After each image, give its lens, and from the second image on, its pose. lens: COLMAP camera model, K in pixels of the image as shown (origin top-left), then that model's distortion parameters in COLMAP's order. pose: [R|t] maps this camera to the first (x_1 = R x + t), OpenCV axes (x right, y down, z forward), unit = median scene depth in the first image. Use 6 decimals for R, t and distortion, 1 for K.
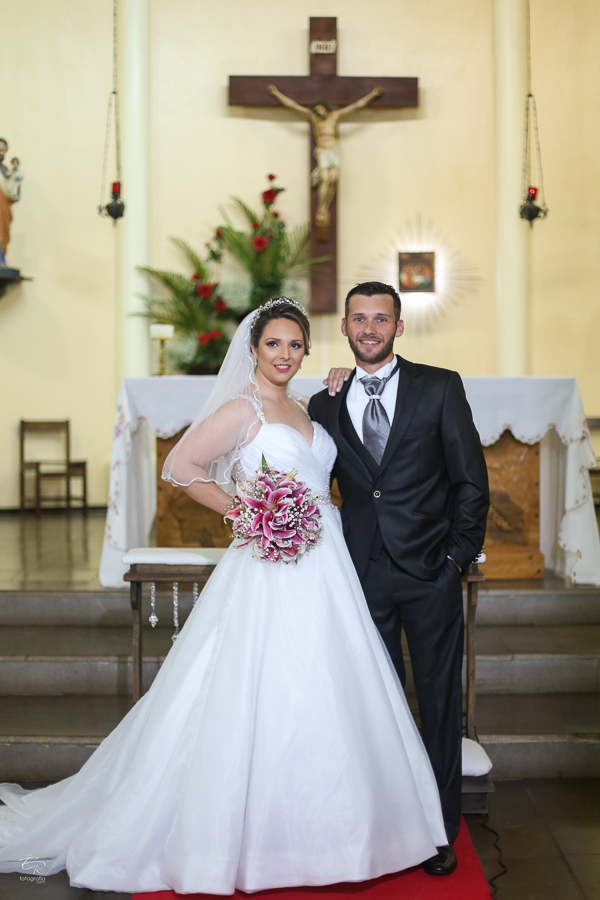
lens RADIAL K [[1302.4, 0, 305.9], [0, 1302.4, 449.5], [0, 0, 1]] dist [0.105260, 0.000000]
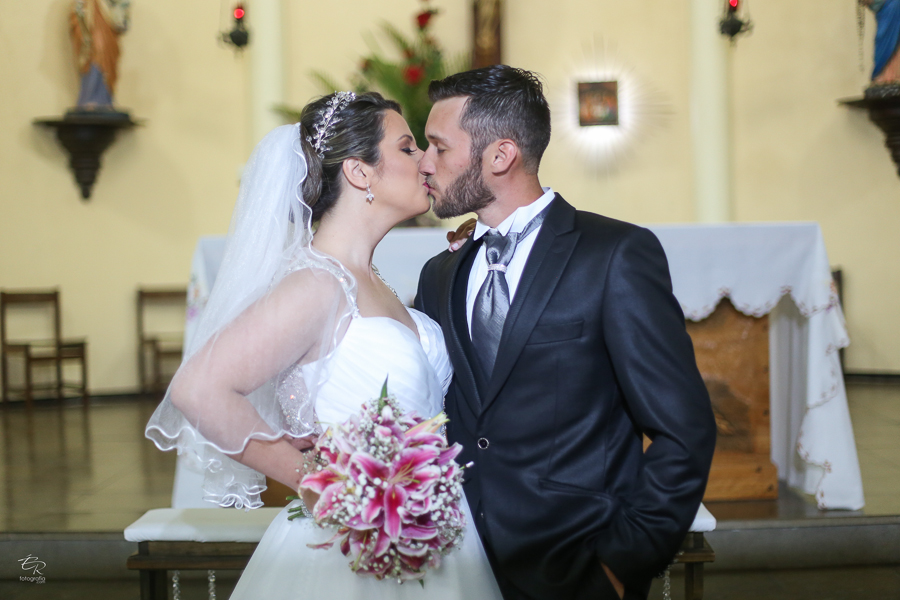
lens RADIAL K [[1302.4, 0, 458.7], [0, 1302.4, 333.6], [0, 0, 1]] dist [0.105260, 0.000000]
pose [[0.999384, -0.023038, -0.026468, 0.013691], [0.023663, 0.999442, 0.023576, -0.008262], [0.025910, -0.024188, 0.999372, 0.144676]]
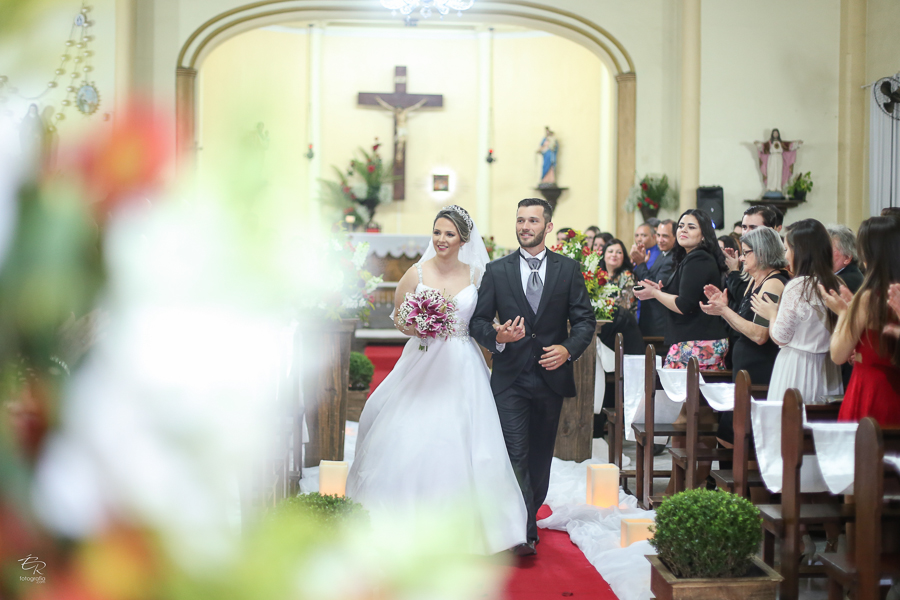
lens RADIAL K [[1302.4, 0, 447.5], [0, 1302.4, 300.8], [0, 0, 1]] dist [0.105260, 0.000000]
pose [[0.997492, 0.019525, 0.068030, -0.053105], [-0.020713, 0.999644, 0.016806, 0.028196], [-0.067678, -0.018173, 0.997542, -1.266666]]
